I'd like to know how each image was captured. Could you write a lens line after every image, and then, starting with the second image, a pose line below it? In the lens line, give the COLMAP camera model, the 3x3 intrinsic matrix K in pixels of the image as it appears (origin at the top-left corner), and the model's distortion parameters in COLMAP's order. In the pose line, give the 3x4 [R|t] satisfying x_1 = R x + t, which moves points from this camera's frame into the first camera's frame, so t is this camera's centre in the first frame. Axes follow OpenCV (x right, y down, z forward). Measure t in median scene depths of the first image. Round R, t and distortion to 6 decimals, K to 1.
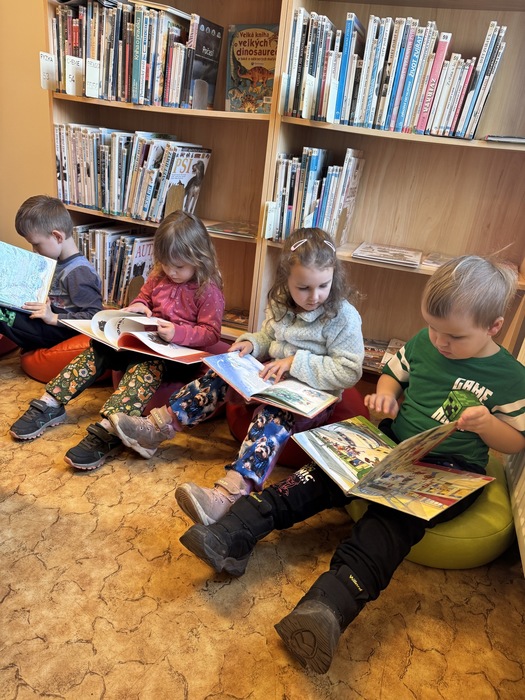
lens RADIAL K [[482.3, 0, 271.0], [0, 482.3, 349.5], [0, 0, 1]] dist [0.061433, -0.068744]
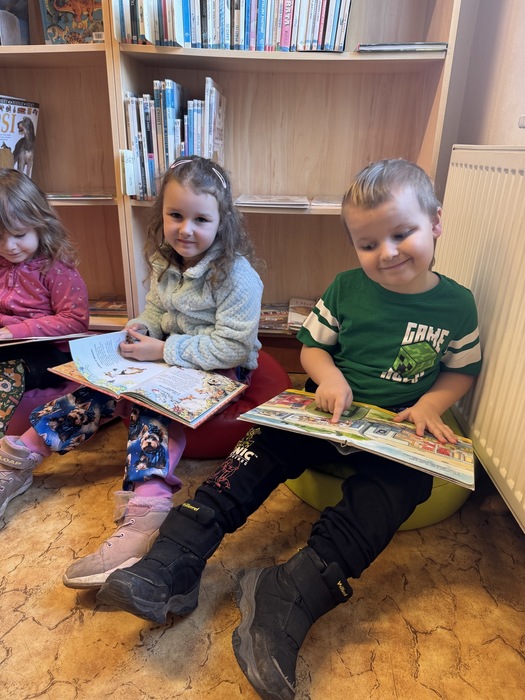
lens RADIAL K [[488.4, 0, 262.5], [0, 488.4, 350.0], [0, 0, 1]] dist [-0.003785, -0.005155]
pose [[0.957545, -0.188276, 0.218313, -0.022471], [0.187026, 0.981996, 0.026572, 0.047165], [-0.219385, 0.015386, 0.975517, 0.151504]]
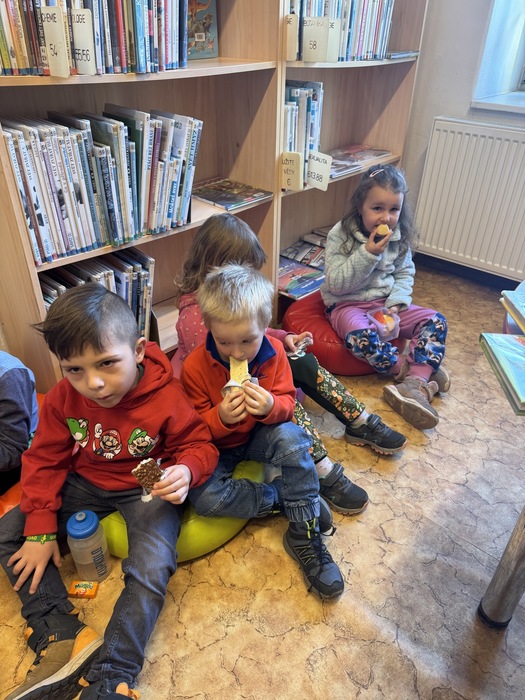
lens RADIAL K [[488.4, 0, 262.5], [0, 488.4, 350.0], [0, 0, 1]] dist [-0.003785, -0.005155]
pose [[0.414098, -0.581468, 0.700298, -0.942272], [0.392756, 0.808198, 0.438816, -0.438891], [-0.821137, 0.093334, 0.563048, 0.534208]]
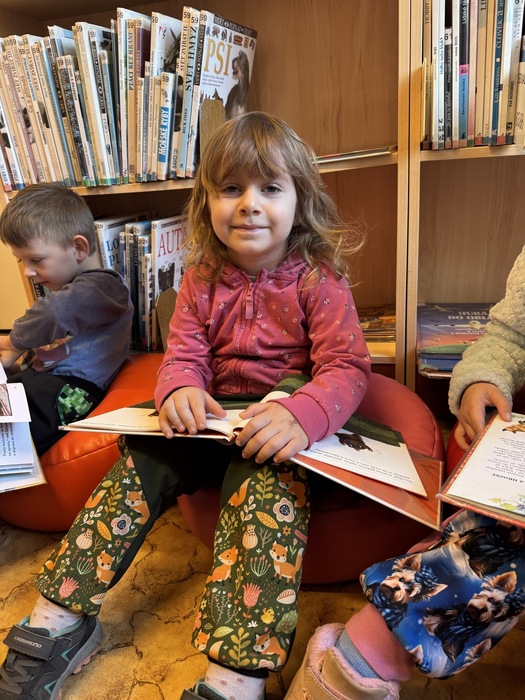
lens RADIAL K [[500.8, 0, 272.7], [0, 500.8, 339.5], [0, 0, 1]] dist [0.004277, -0.003531]
pose [[0.975516, -0.219925, 0.001434, -0.207516], [0.219765, 0.974513, -0.045029, -0.051503], [0.008505, 0.044242, 0.998985, 0.519868]]
